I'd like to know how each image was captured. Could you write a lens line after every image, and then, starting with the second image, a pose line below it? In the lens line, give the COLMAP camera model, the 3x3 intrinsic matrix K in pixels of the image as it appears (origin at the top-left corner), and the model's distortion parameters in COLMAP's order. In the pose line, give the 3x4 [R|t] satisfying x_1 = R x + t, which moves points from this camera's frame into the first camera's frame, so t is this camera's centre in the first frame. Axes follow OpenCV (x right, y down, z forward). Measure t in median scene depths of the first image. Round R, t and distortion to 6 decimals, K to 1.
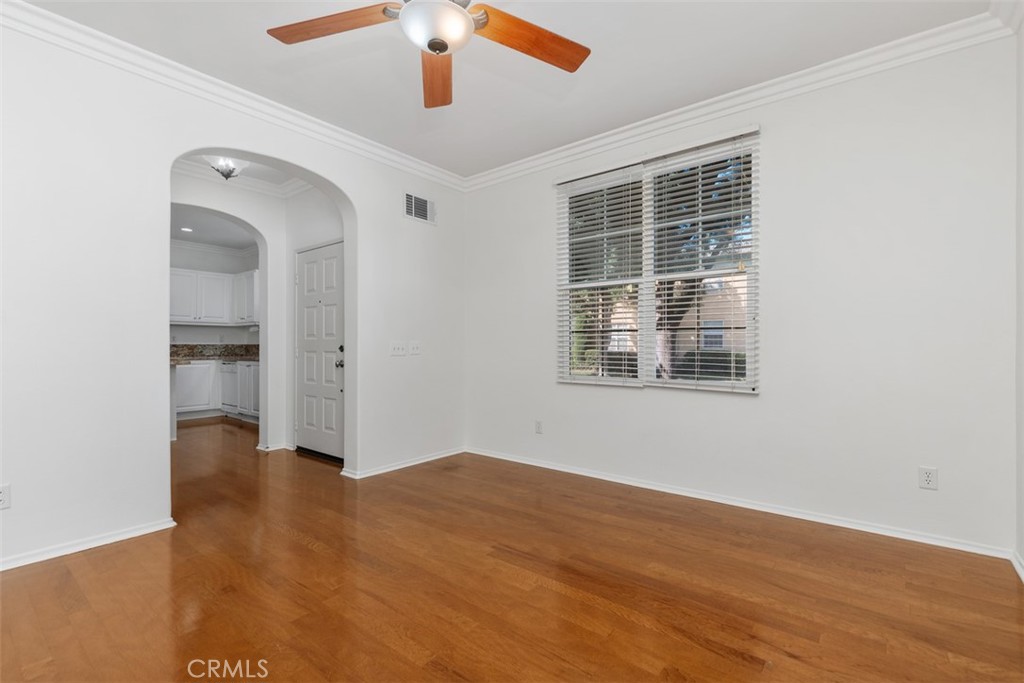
lens RADIAL K [[468.9, 0, 510.3], [0, 468.9, 340.7], [0, 0, 1]] dist [0.004118, -0.000177]
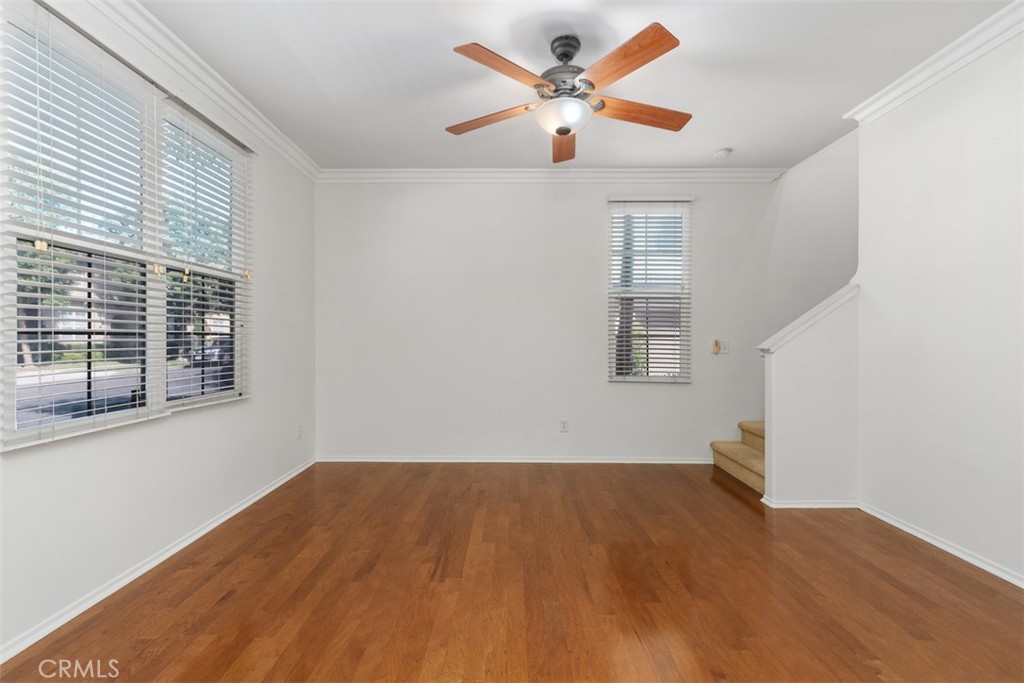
lens RADIAL K [[468.9, 0, 510.1], [0, 468.9, 342.5], [0, 0, 1]] dist [0.004118, -0.000177]
pose [[-0.634630, -0.005755, 0.772794, -0.812287], [-0.008562, 0.999963, 0.000415, -0.020902], [-0.772768, -0.006353, -0.634656, 1.469504]]
